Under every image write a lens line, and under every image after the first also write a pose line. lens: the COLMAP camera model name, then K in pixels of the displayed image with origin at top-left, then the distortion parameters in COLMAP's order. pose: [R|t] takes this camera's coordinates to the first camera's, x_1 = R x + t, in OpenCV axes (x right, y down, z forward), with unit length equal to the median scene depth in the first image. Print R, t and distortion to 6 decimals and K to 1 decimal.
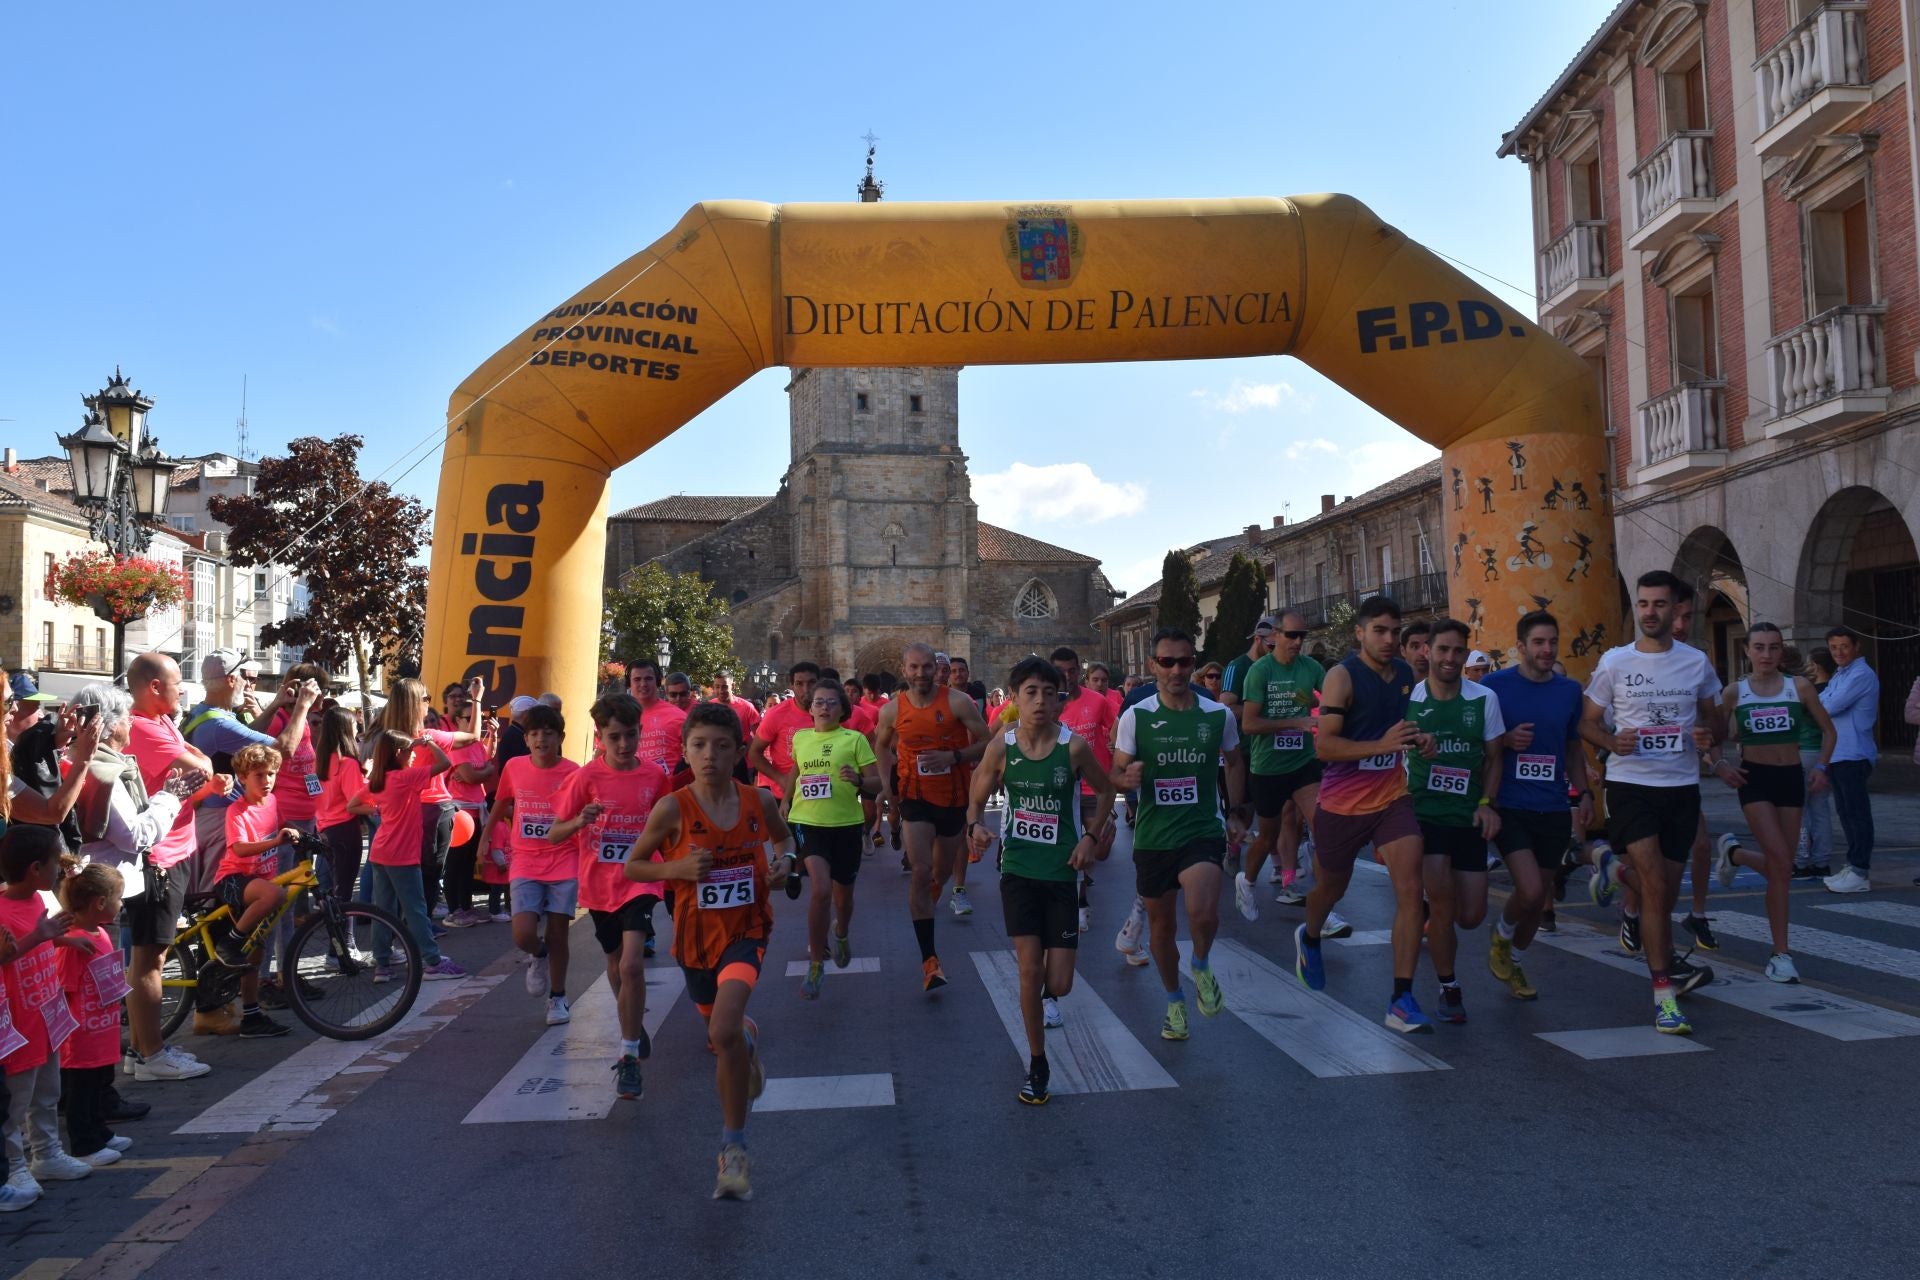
lens RADIAL K [[1681.4, 0, 959.6], [0, 1681.4, 633.4], [0, 0, 1]] dist [-0.090638, 0.027637]
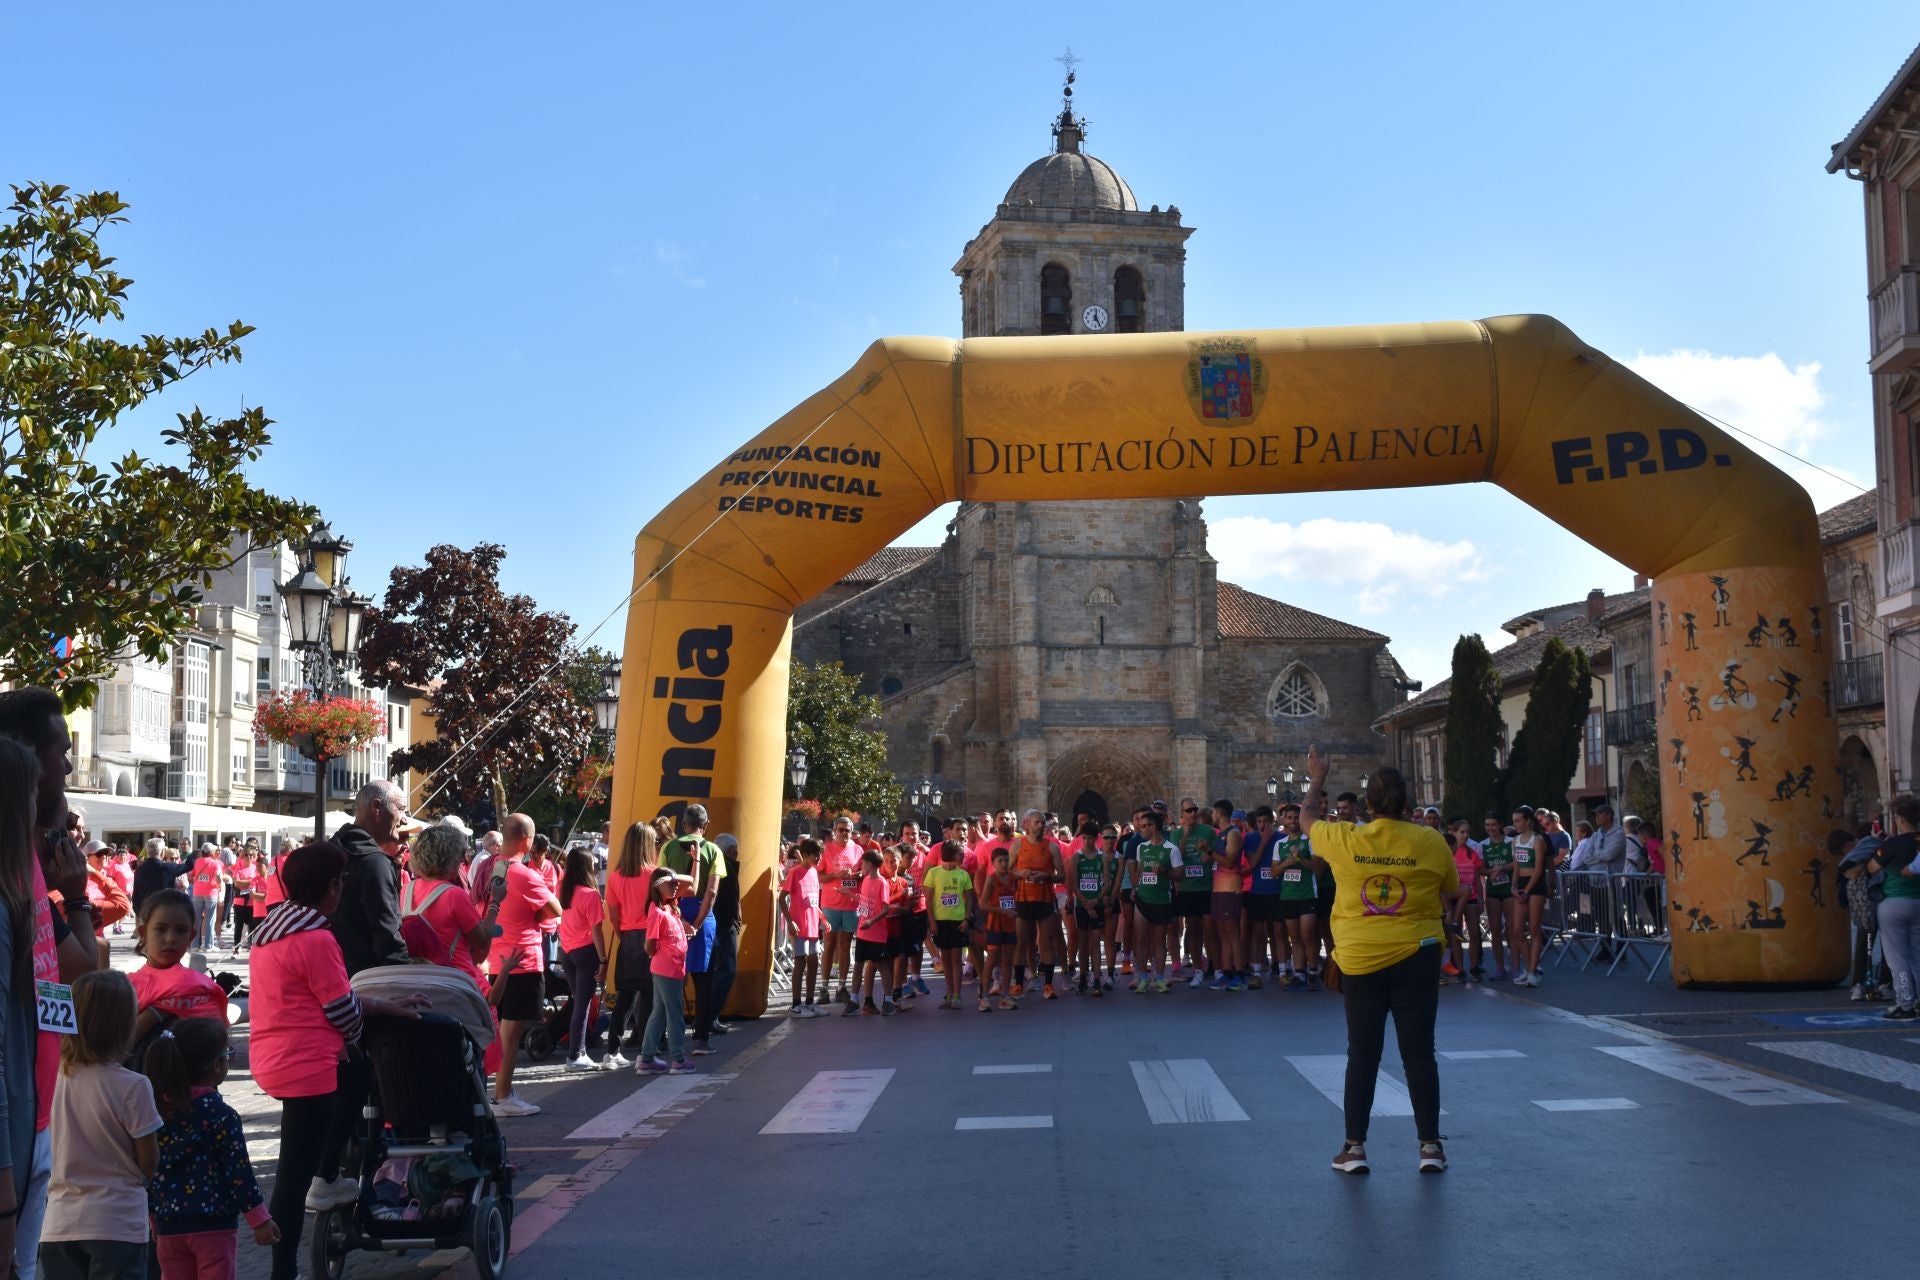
lens RADIAL K [[2432.4, 0, 948.2], [0, 2432.4, 636.6], [0, 0, 1]] dist [-0.044906, 0.005191]
pose [[0.994567, -0.001190, -0.104089, 0.008581], [-0.002810, 0.999263, -0.038280, -0.006043], [0.104058, 0.038364, 0.993831, -0.105309]]
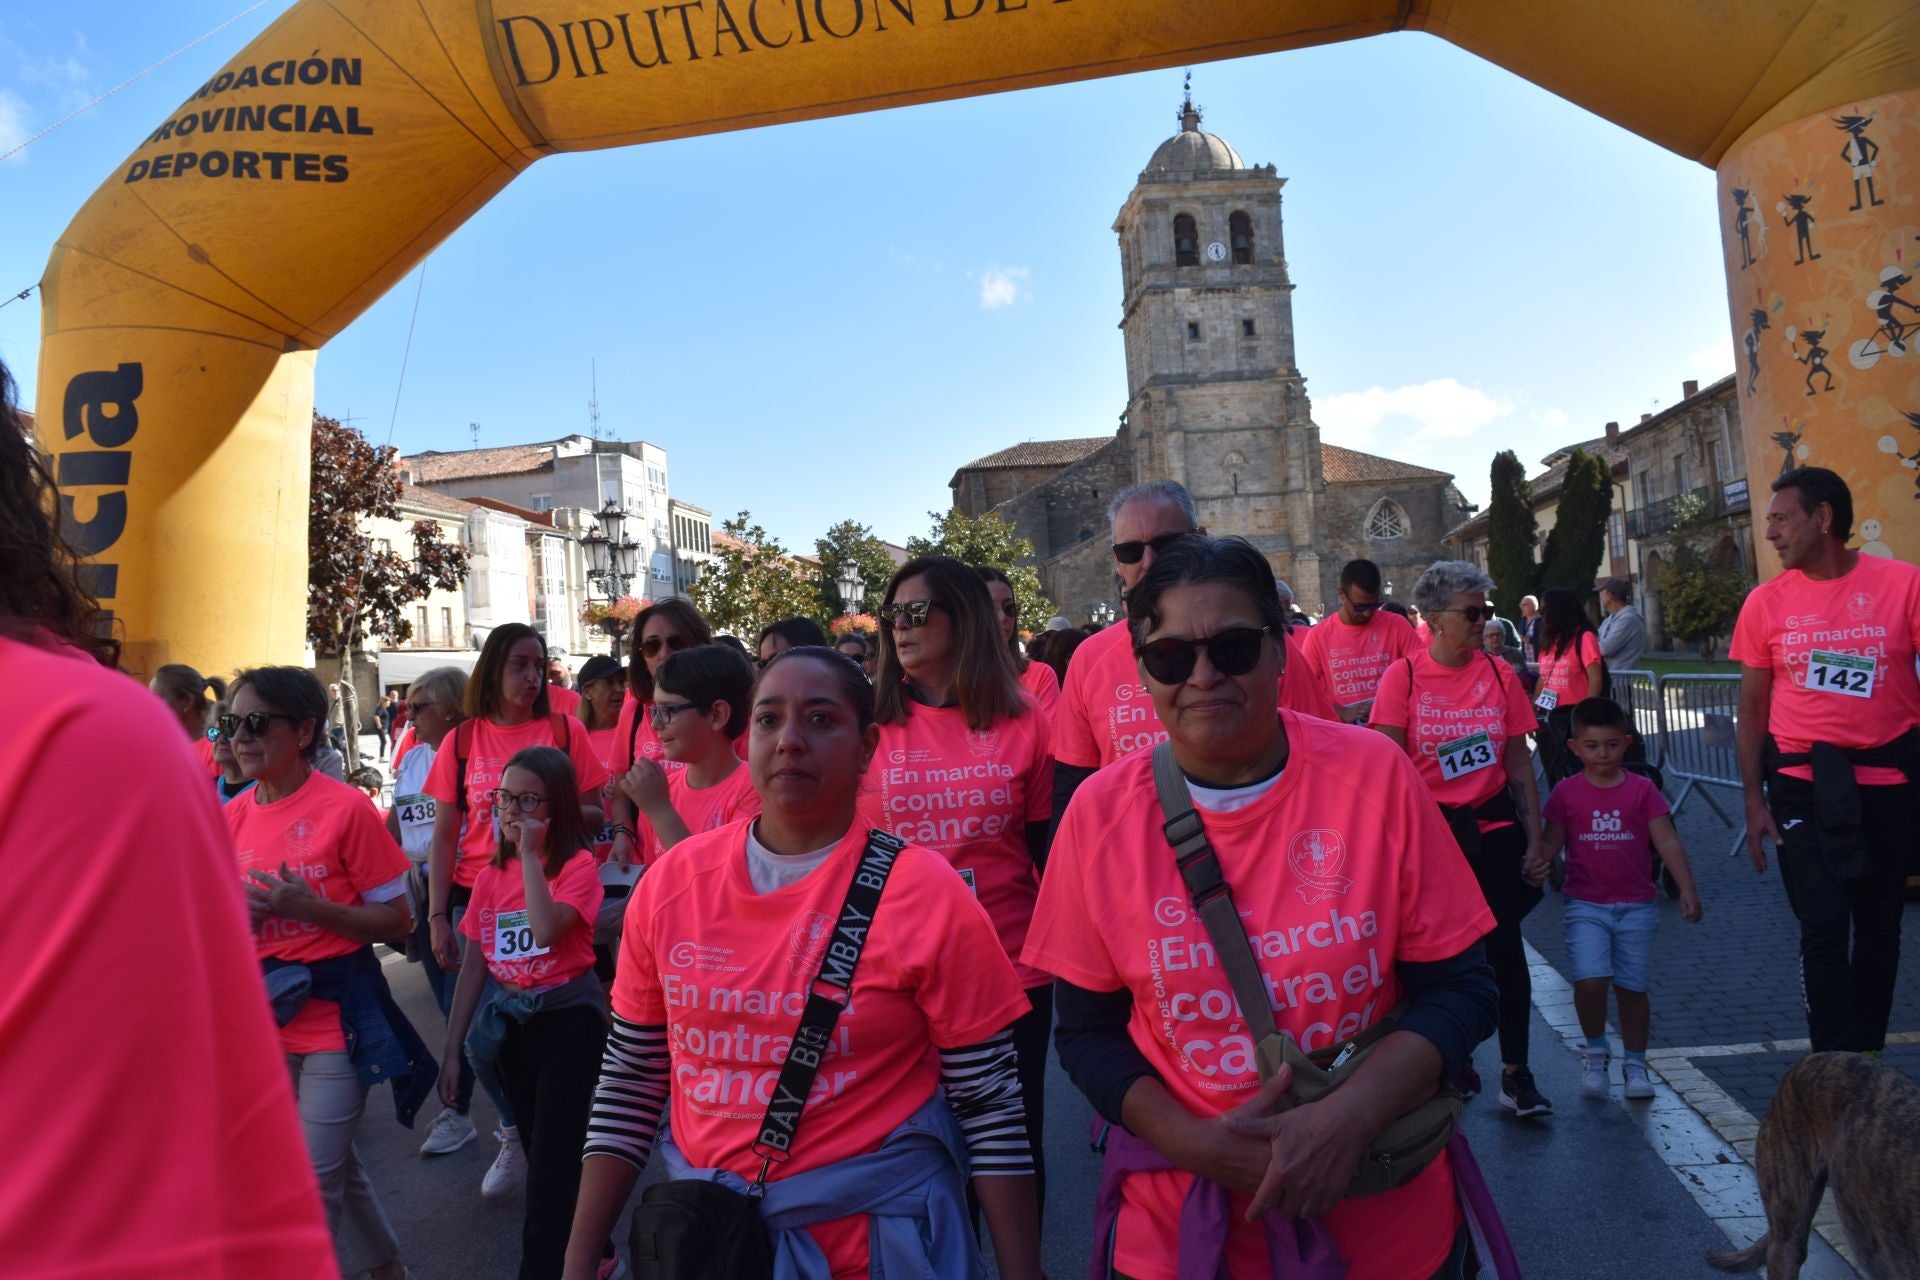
lens RADIAL K [[1584.0, 0, 955.9], [0, 1584.0, 631.7], [0, 0, 1]] dist [-0.090157, 0.017940]
pose [[0.968540, -0.052828, -0.243185, 0.041622], [0.062022, 0.997615, 0.030302, 0.002583], [0.241004, -0.044432, 0.969506, 0.114158]]
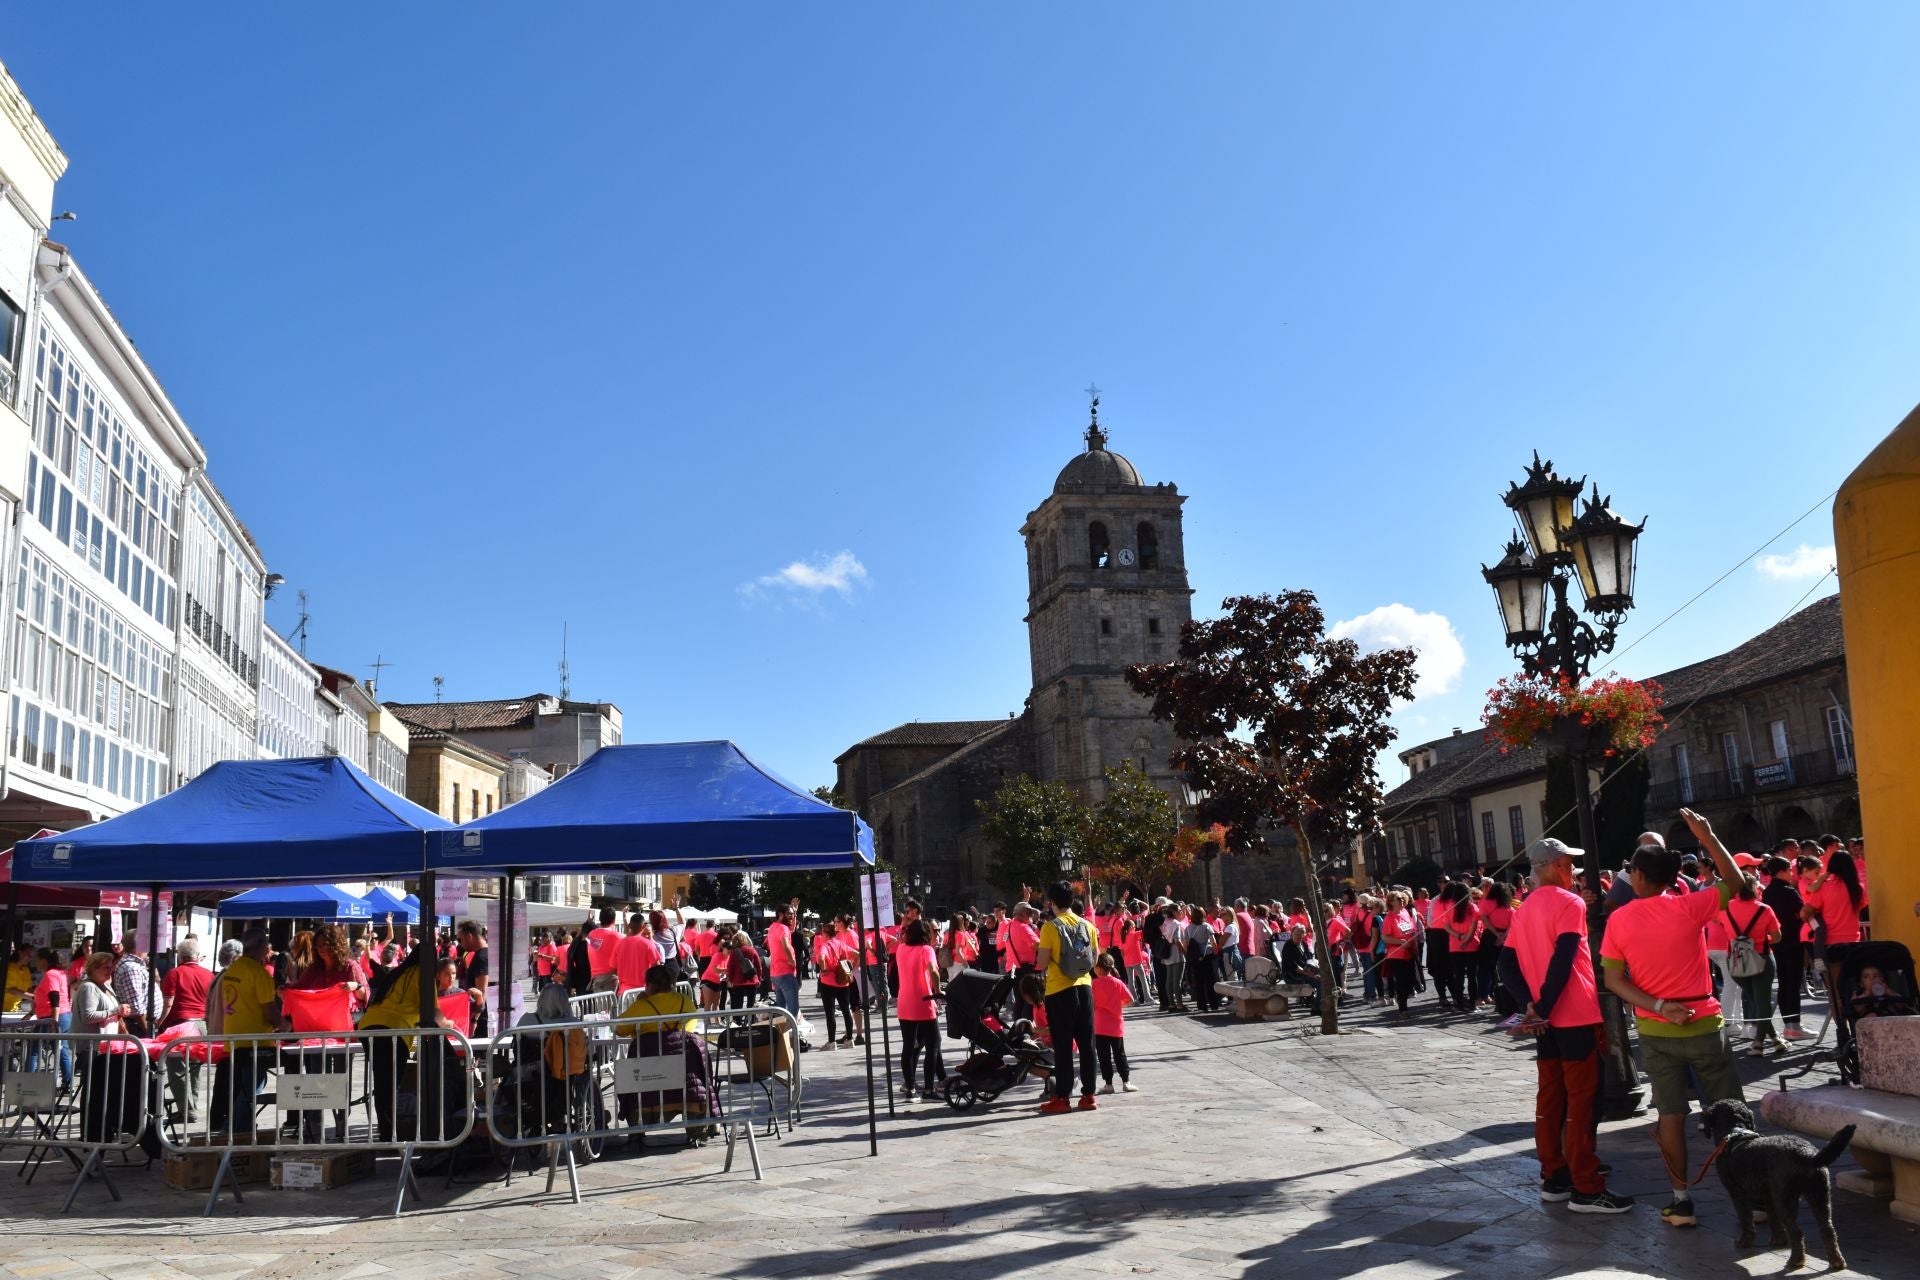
lens RADIAL K [[1508.6, 0, 951.8], [0, 1508.6, 633.6], [0, 0, 1]] dist [-0.097943, 0.025867]
pose [[0.996711, -0.045968, -0.066733, -0.171018], [0.035979, 0.988946, -0.143842, 0.005449], [0.072608, 0.140968, 0.987348, 0.057515]]
